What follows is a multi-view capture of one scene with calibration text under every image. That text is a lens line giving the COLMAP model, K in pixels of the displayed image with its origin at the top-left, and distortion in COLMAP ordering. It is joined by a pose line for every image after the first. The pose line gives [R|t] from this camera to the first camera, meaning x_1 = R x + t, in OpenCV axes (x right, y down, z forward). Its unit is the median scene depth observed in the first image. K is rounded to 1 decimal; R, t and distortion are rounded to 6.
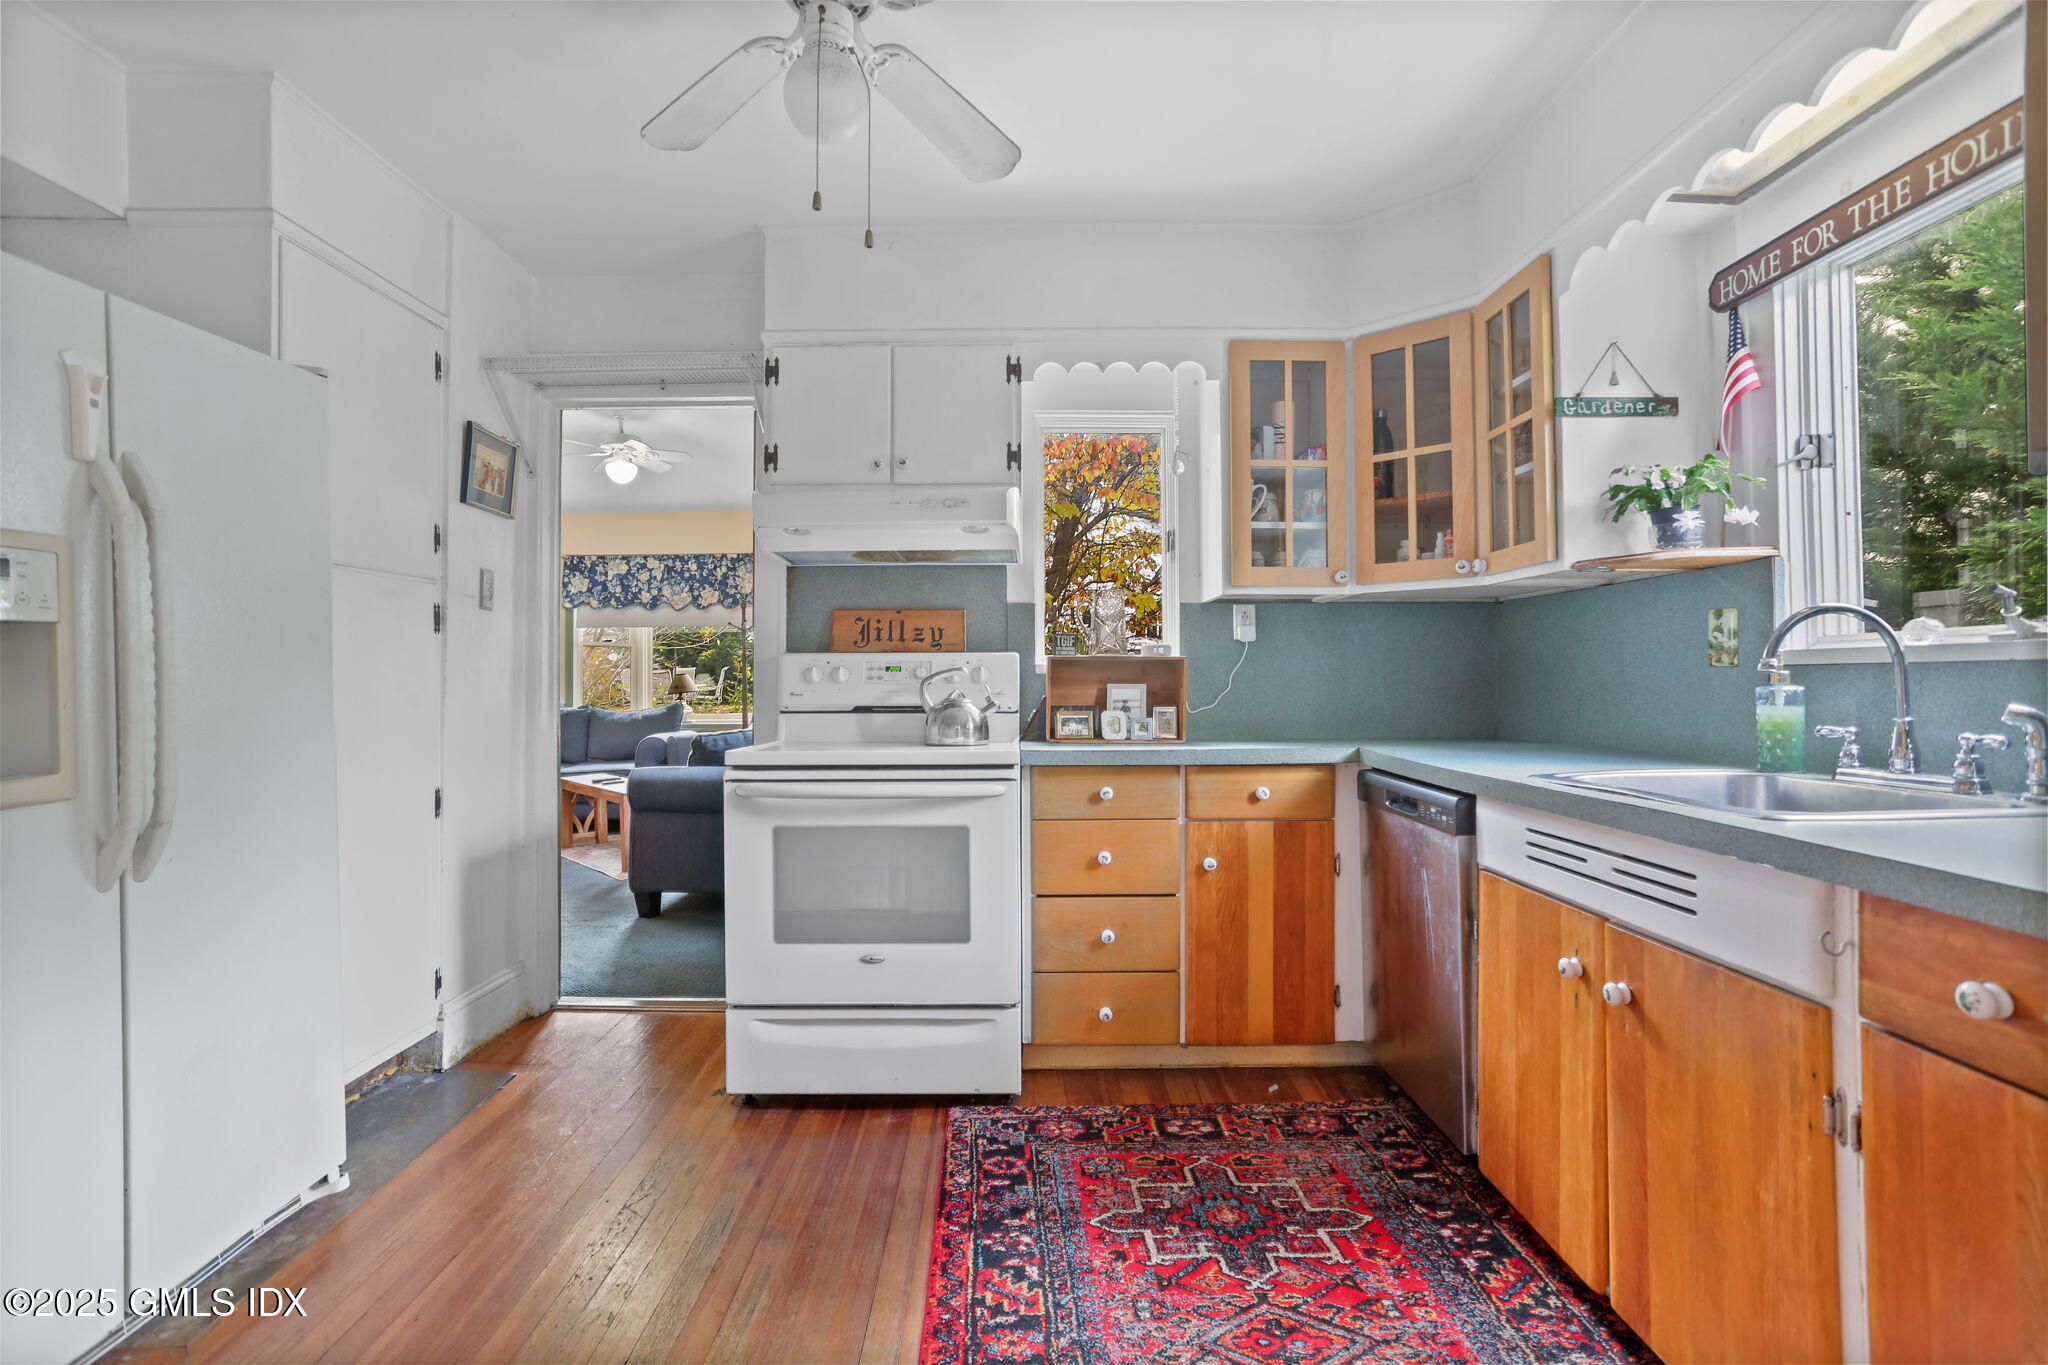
lens RADIAL K [[990.5, 0, 1012.1], [0, 990.5, 663.9], [0, 0, 1]] dist [-0.037438, 0.018342]
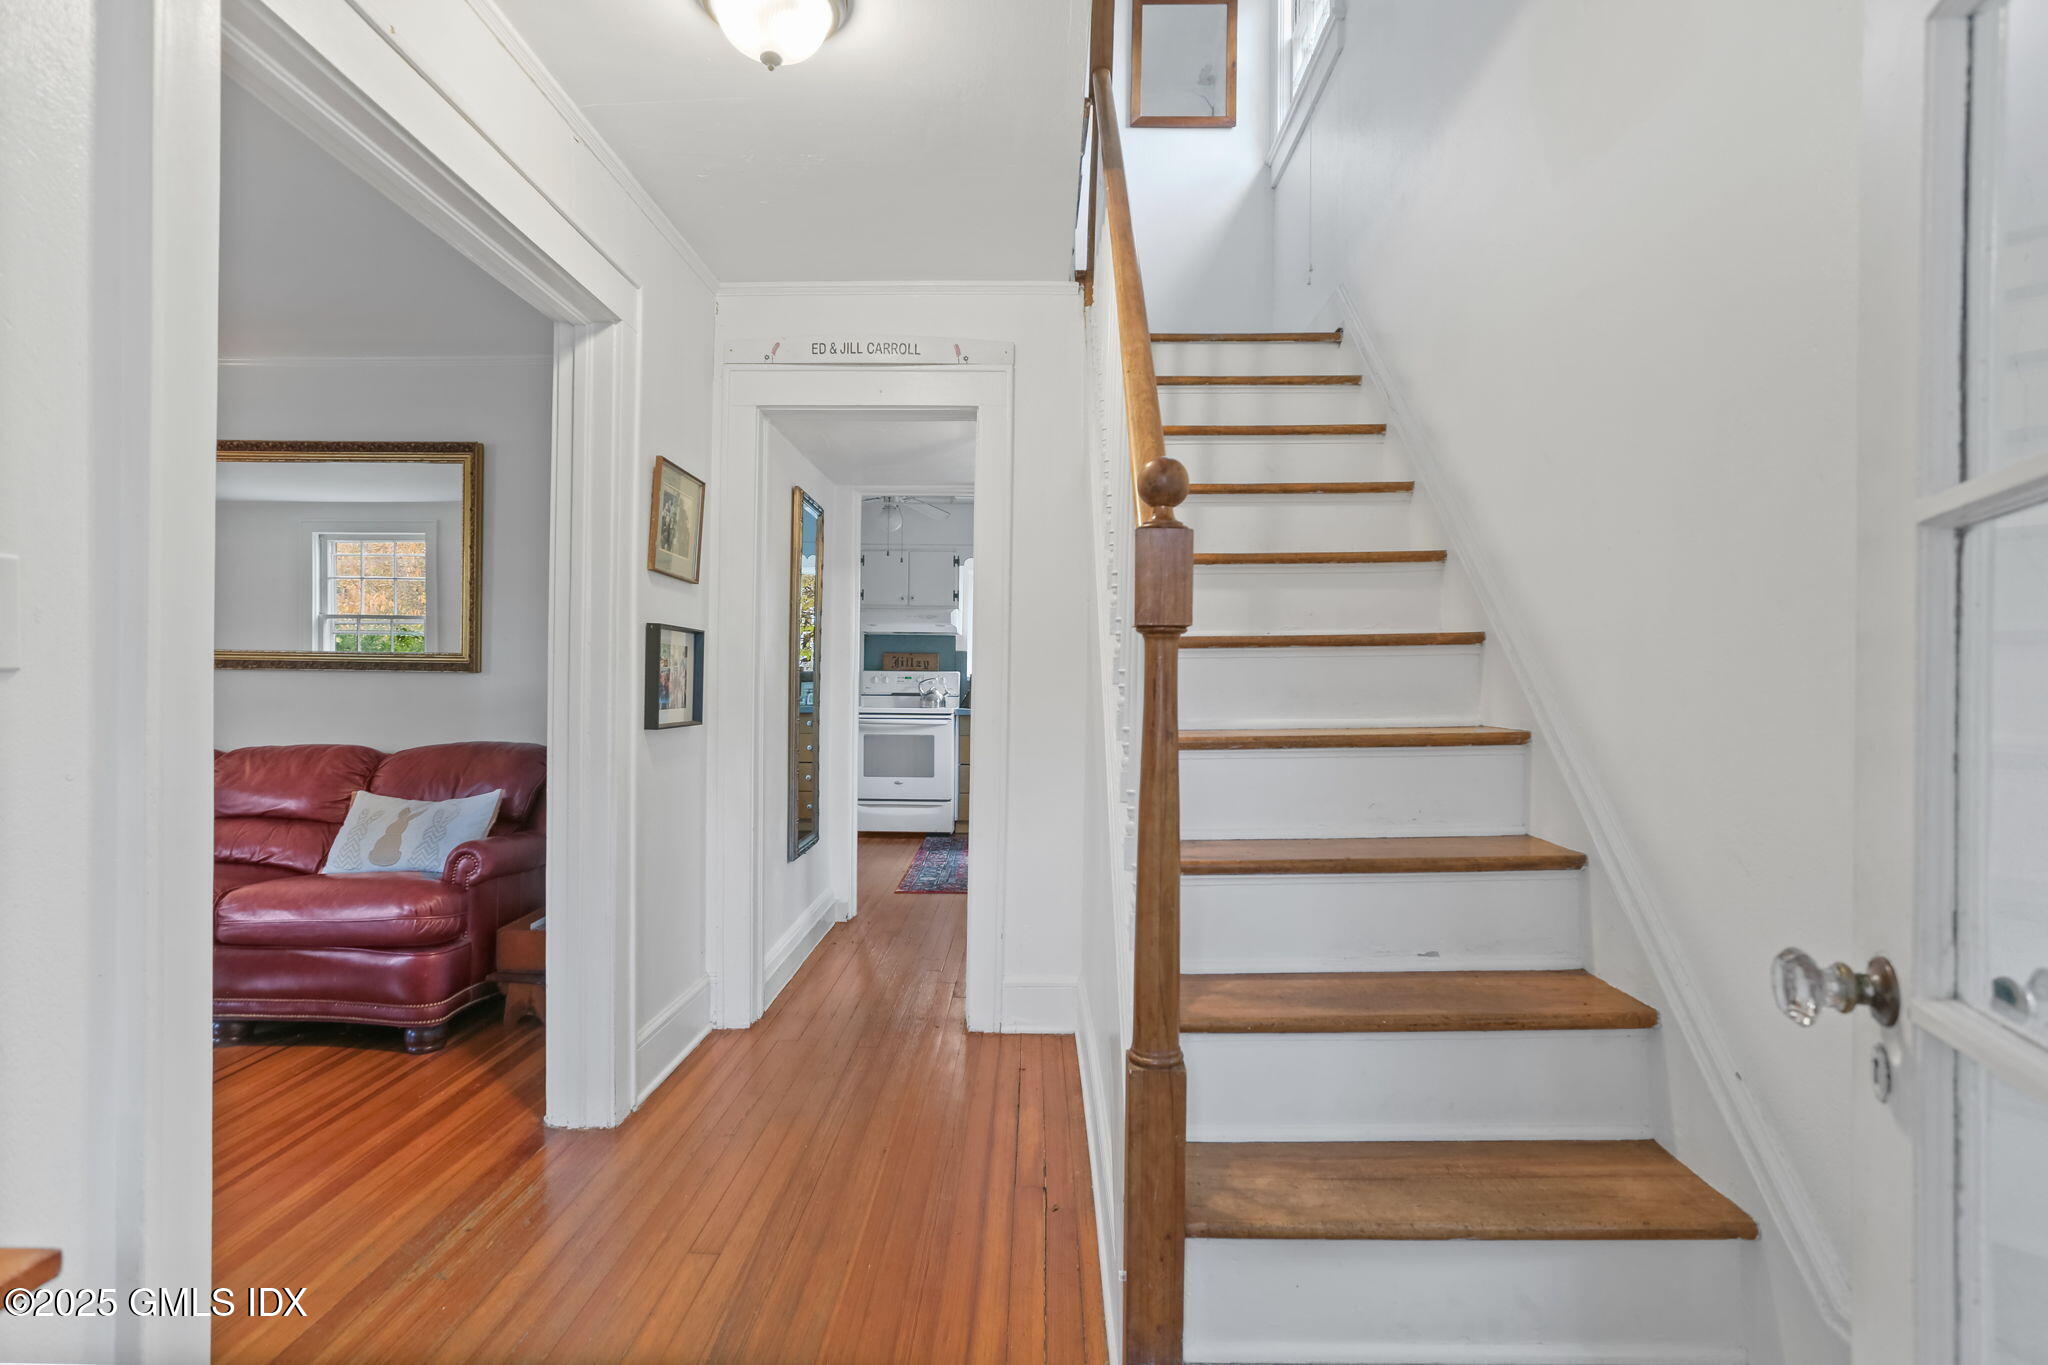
lens RADIAL K [[990.5, 0, 1024.1], [0, 990.5, 690.6], [0, 0, 1]] dist [-0.037438, 0.018342]
pose [[0.999839, 0.014592, -0.010430, 0.238477], [-0.014315, 0.999557, 0.026084, -0.038953], [0.010806, -0.025930, 0.999605, -1.788032]]
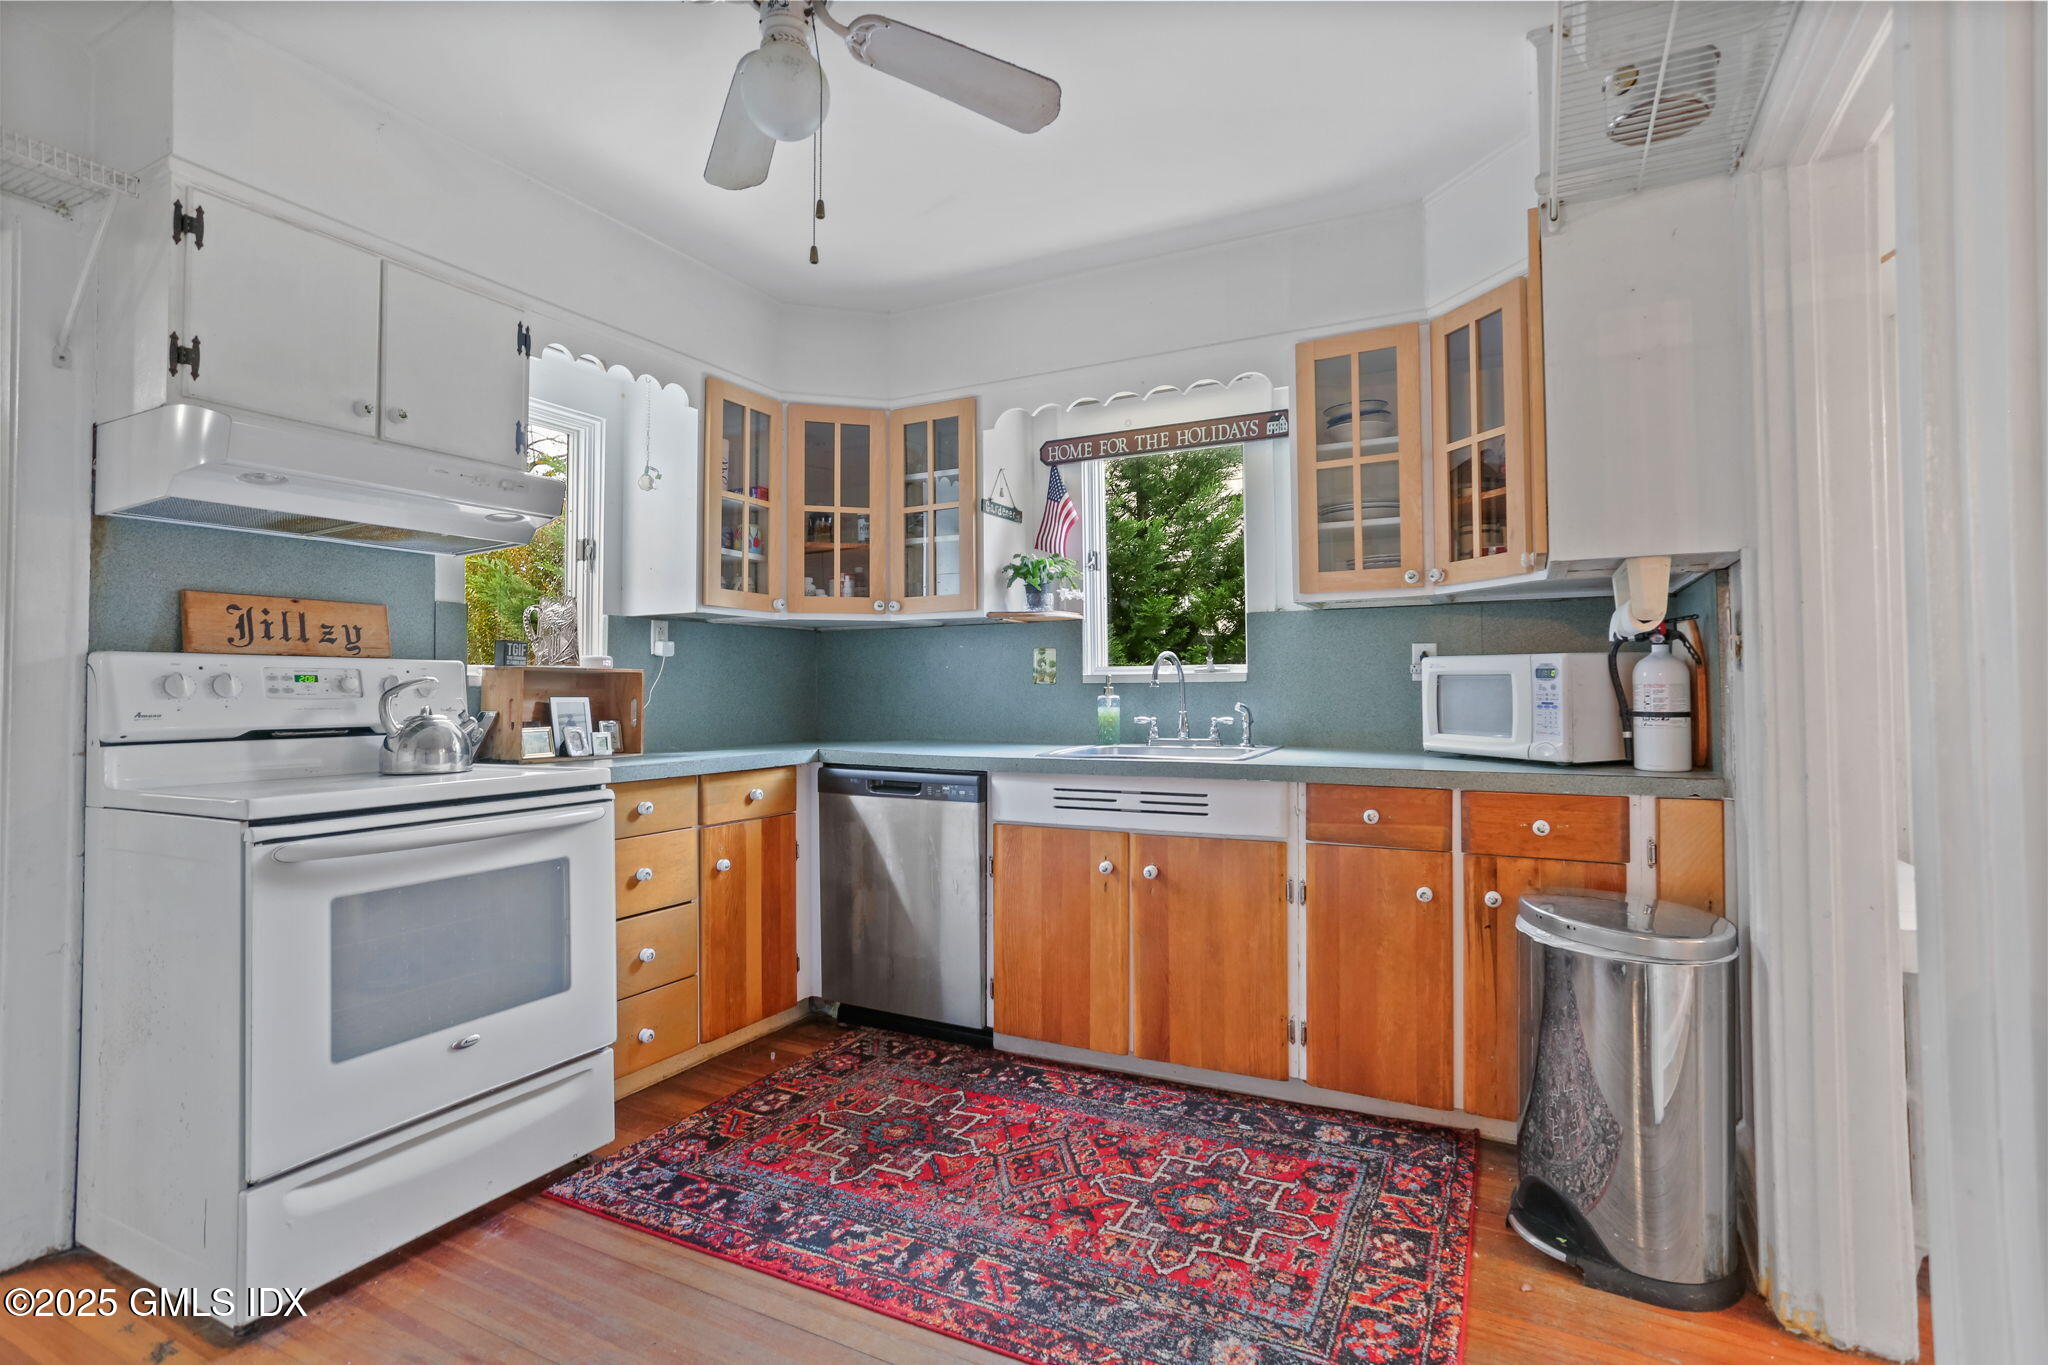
lens RADIAL K [[990.5, 0, 1030.3], [0, 990.5, 662.5], [0, 0, 1]] dist [-0.037438, 0.018342]
pose [[0.457347, 0.026345, 0.888898, -0.641477], [-0.010934, 0.999652, -0.024002, 0.005911], [-0.889221, 0.001258, 0.457476, 0.233451]]
